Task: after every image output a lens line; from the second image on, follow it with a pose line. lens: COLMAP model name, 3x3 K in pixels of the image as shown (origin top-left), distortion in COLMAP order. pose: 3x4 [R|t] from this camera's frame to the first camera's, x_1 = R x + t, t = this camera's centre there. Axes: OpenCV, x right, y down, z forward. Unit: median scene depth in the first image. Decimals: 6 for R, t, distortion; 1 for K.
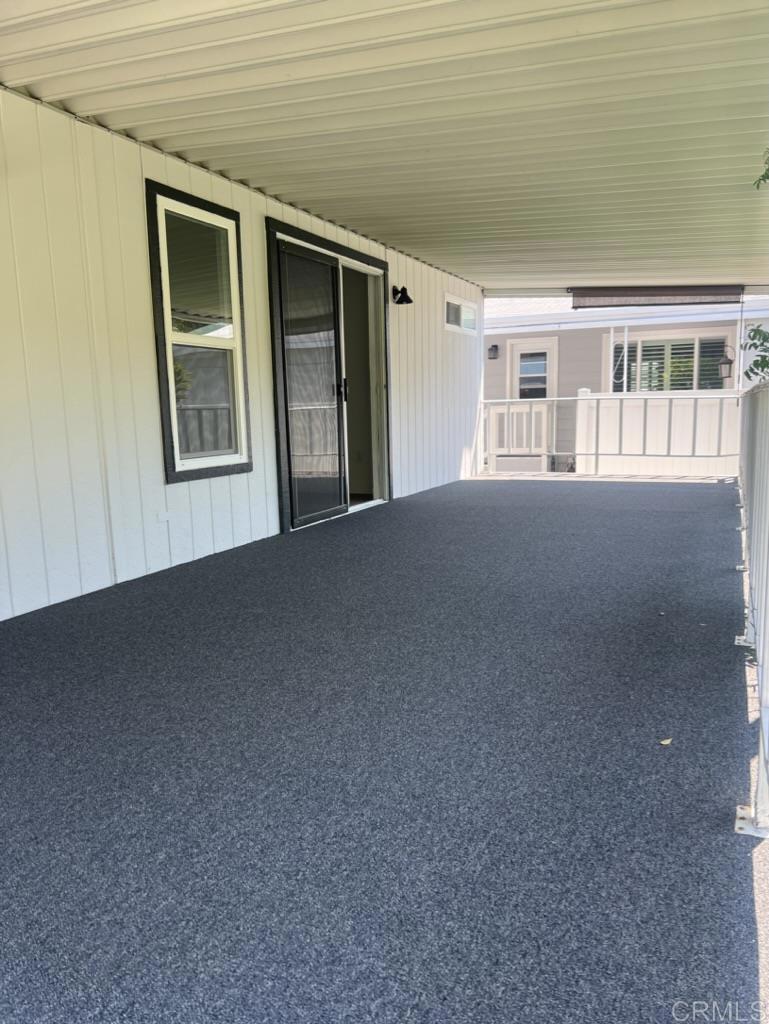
lens RADIAL K [[760.2, 0, 384.2], [0, 760.2, 533.1], [0, 0, 1]] dist [0.013301, -0.000747]
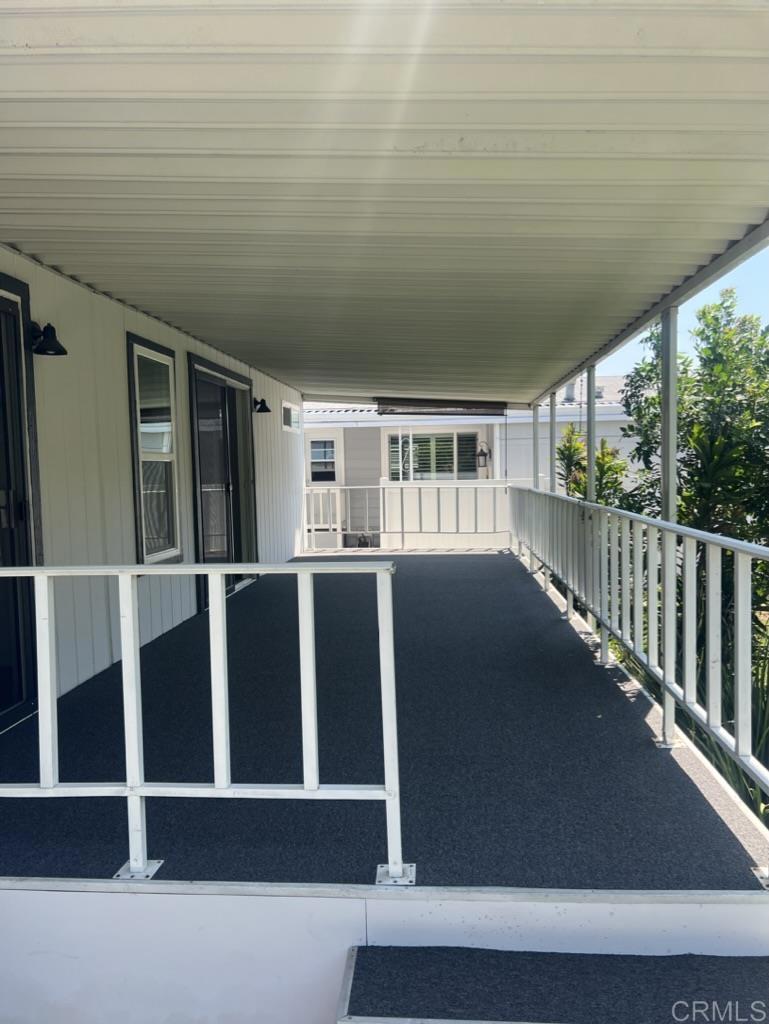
lens RADIAL K [[760.2, 0, 384.2], [0, 760.2, 533.1], [0, 0, 1]] dist [0.013301, -0.000747]
pose [[0.941392, -0.022375, 0.336573, -0.167082], [0.052106, 0.995467, -0.079564, -0.009008], [-0.333267, 0.092439, 0.938290, -0.131163]]
